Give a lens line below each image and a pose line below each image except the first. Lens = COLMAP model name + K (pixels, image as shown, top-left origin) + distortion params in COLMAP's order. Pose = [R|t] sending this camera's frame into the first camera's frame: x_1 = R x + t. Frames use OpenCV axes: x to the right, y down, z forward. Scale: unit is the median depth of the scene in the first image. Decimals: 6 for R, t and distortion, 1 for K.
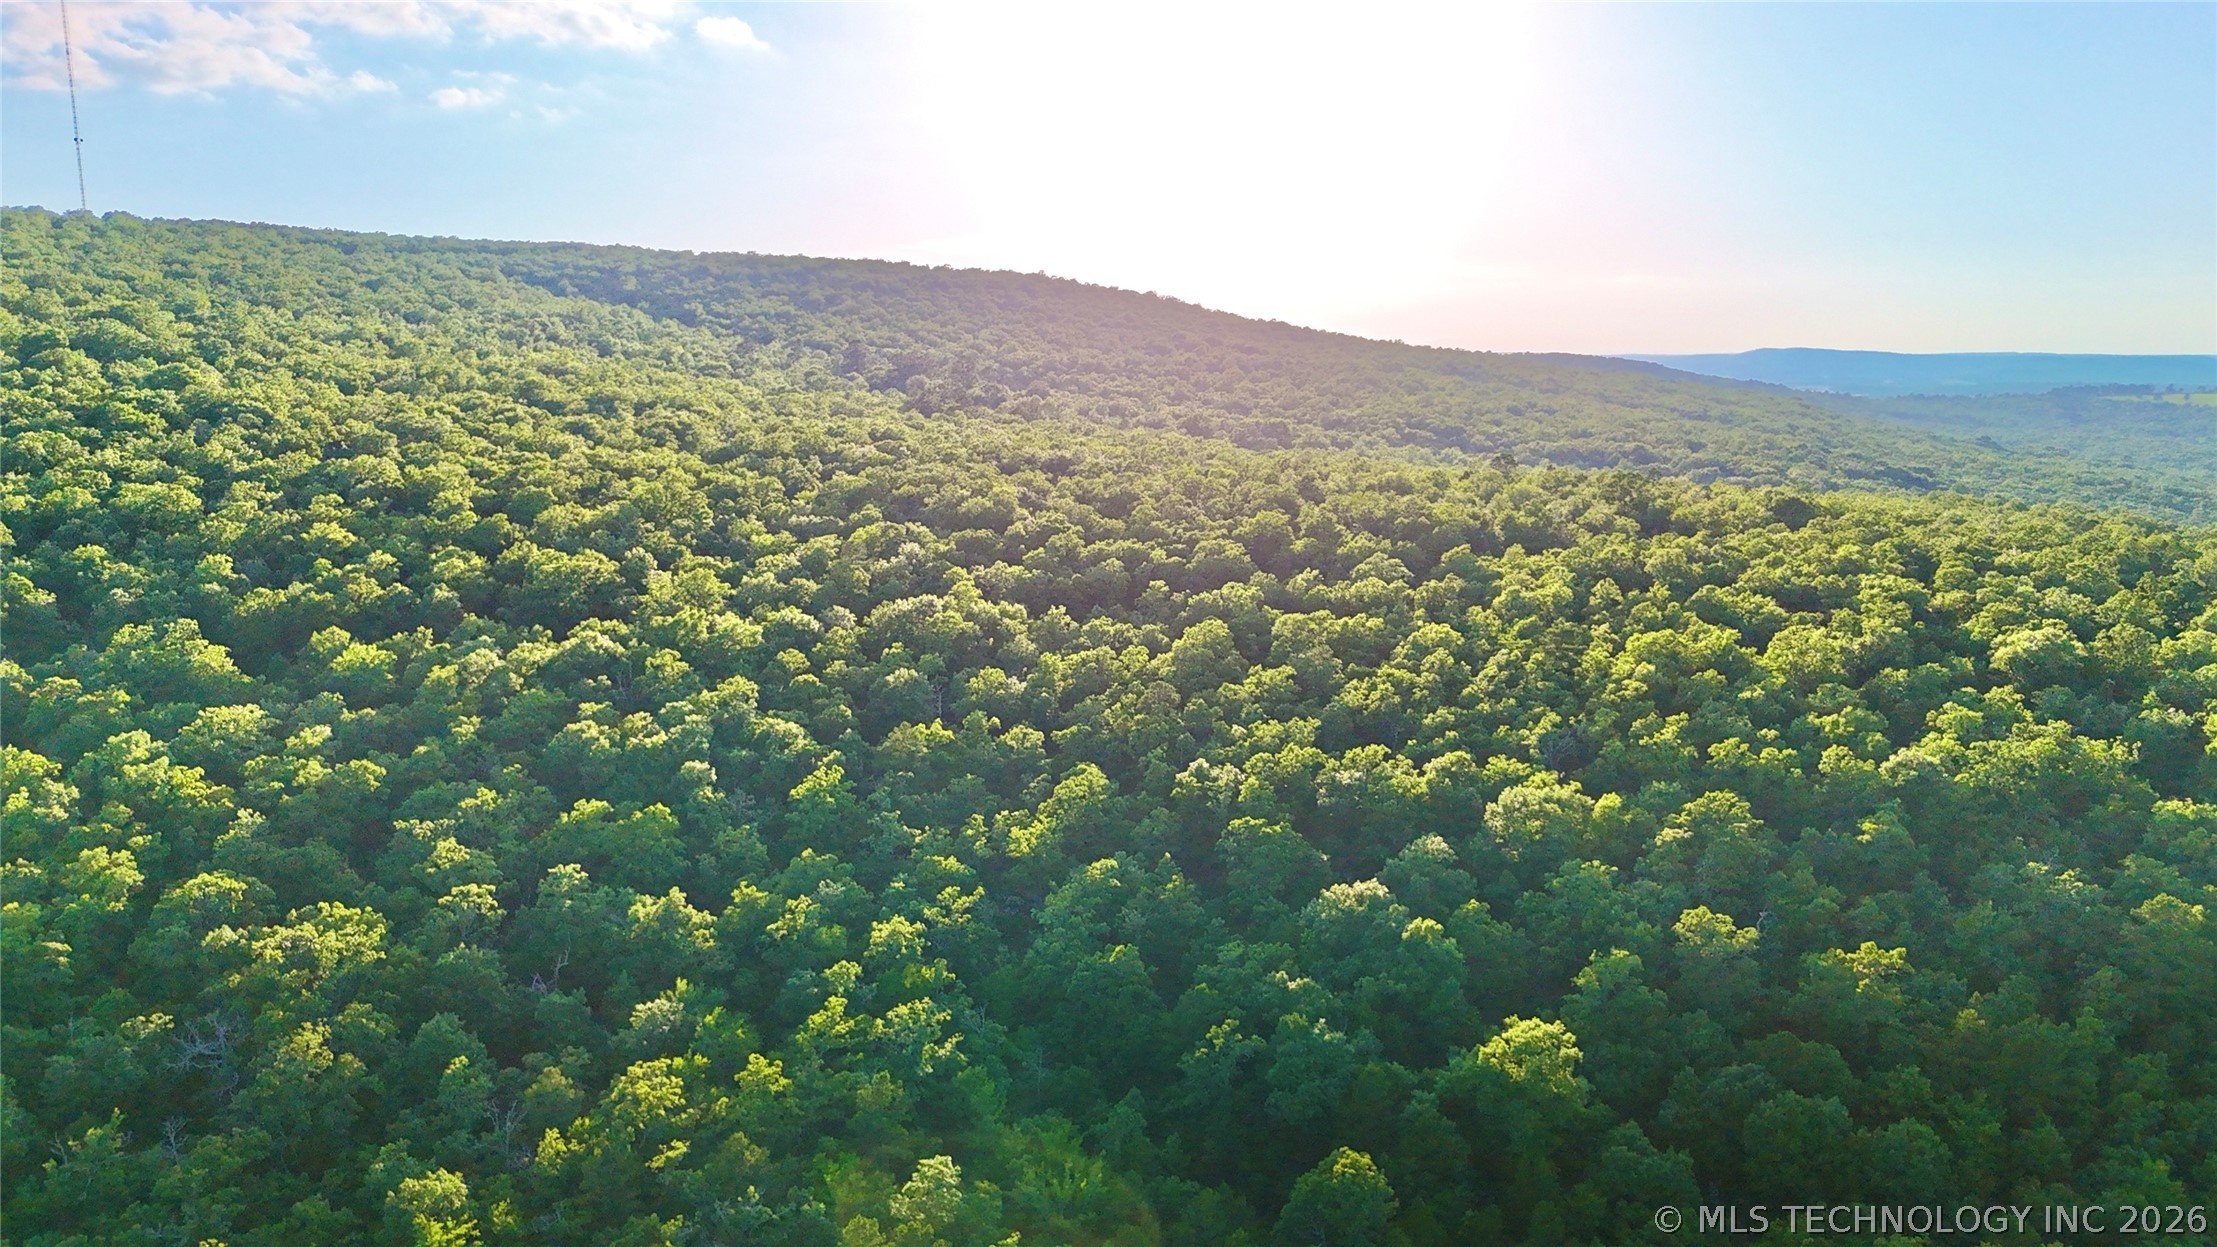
lens RADIAL K [[1633.7, 0, 1111.0], [0, 1633.7, 616.5], [0, 0, 1]] dist [0.055541, -0.047200]
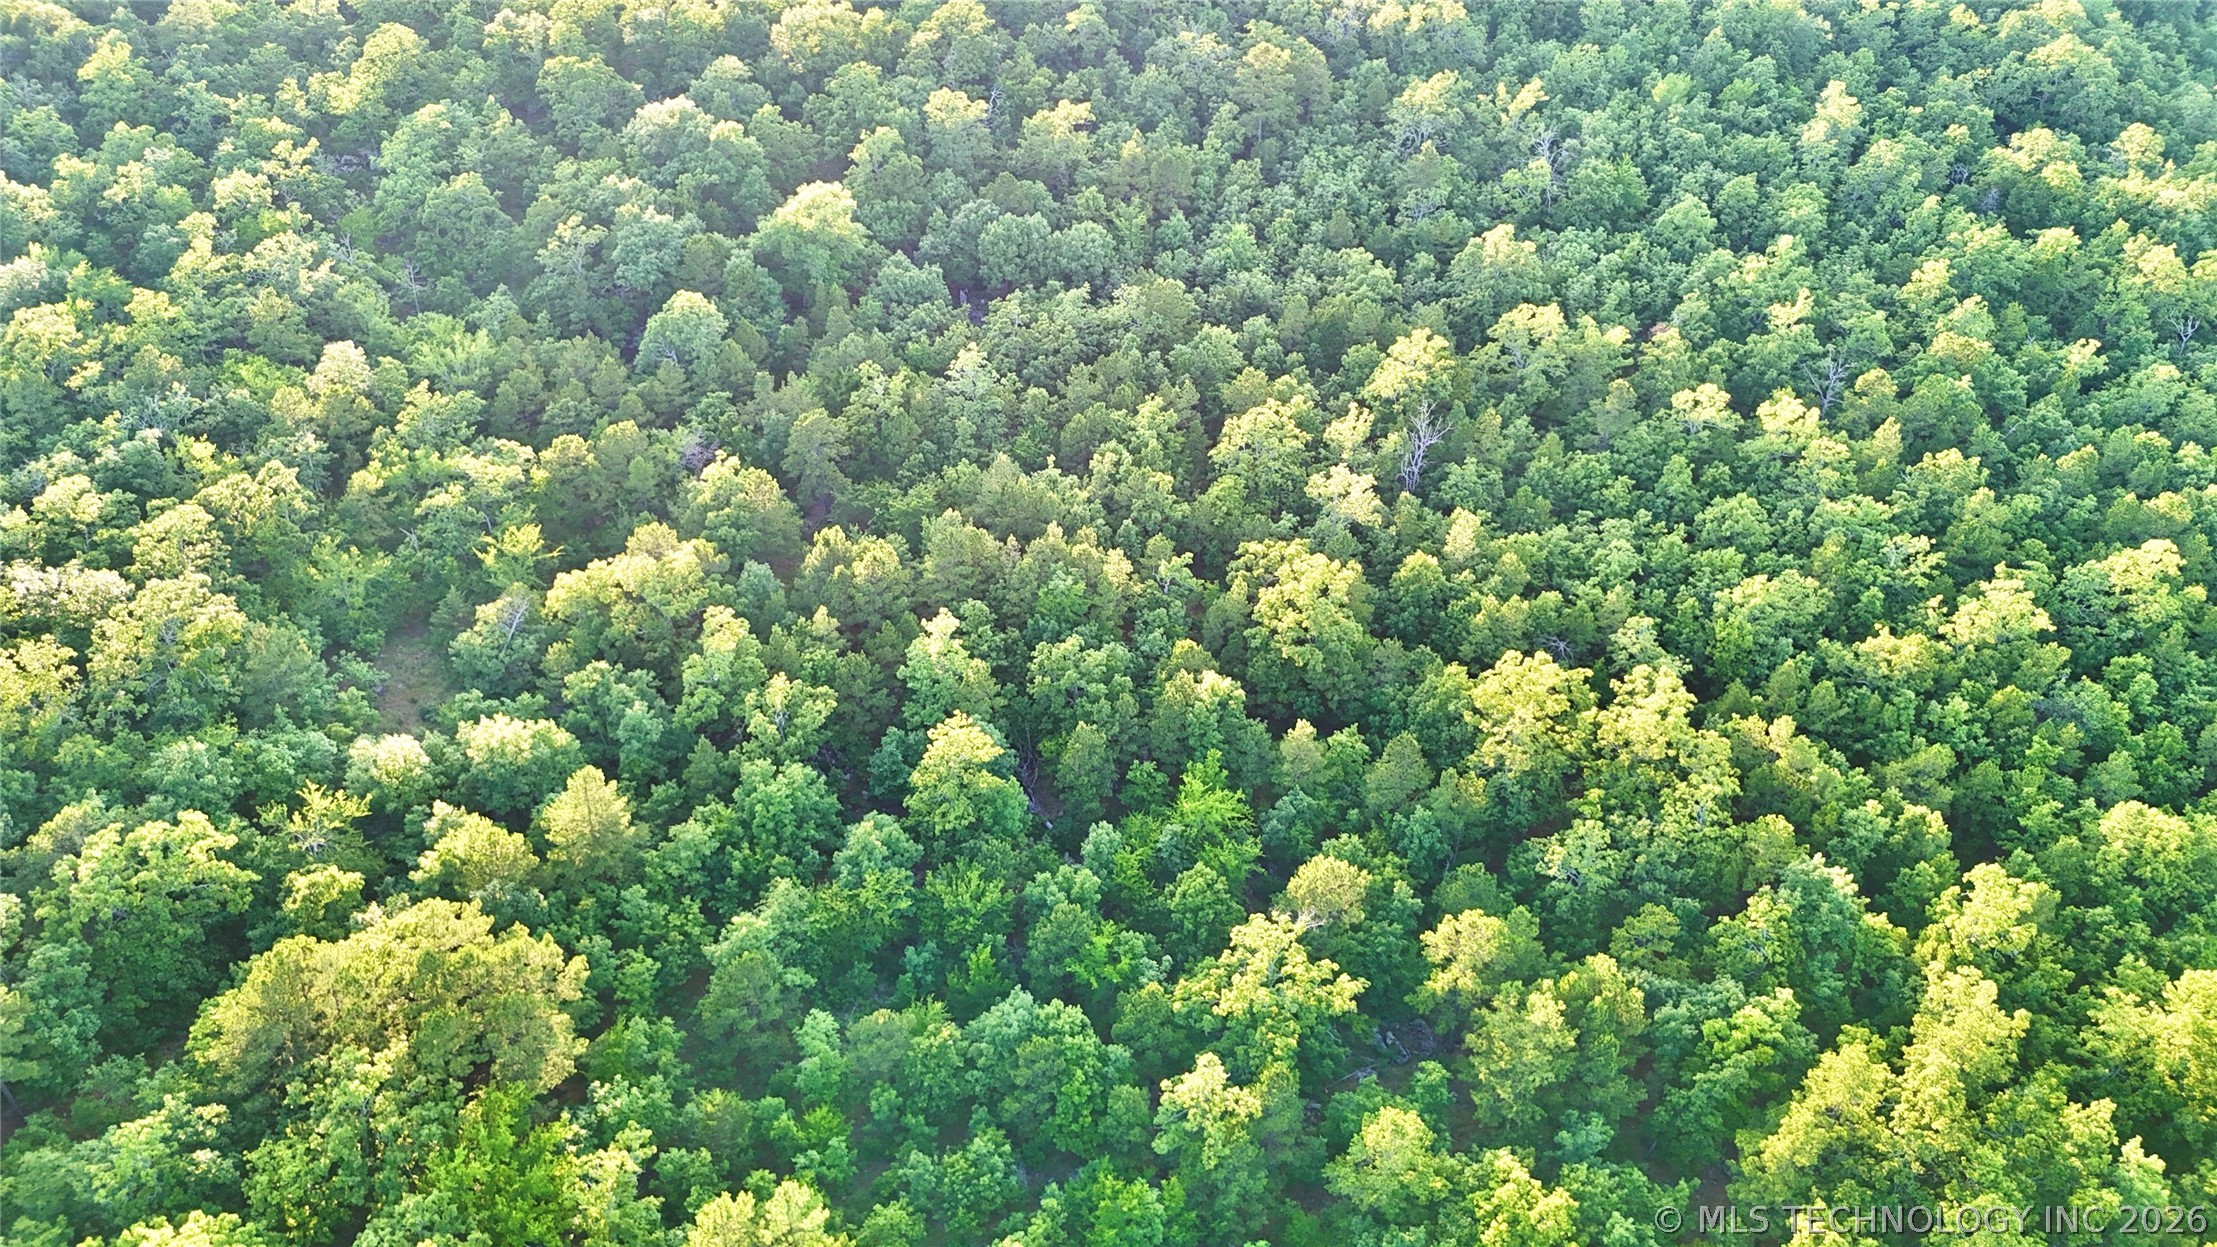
lens RADIAL K [[1633.7, 0, 1114.1], [0, 1633.7, 626.1], [0, 0, 1]] dist [0.055541, -0.047200]
pose [[0.922775, -0.201975, 0.328165, -0.015891], [0.054271, 0.911258, 0.408244, 0.041506], [-0.381498, -0.358907, 0.851848, -0.248540]]
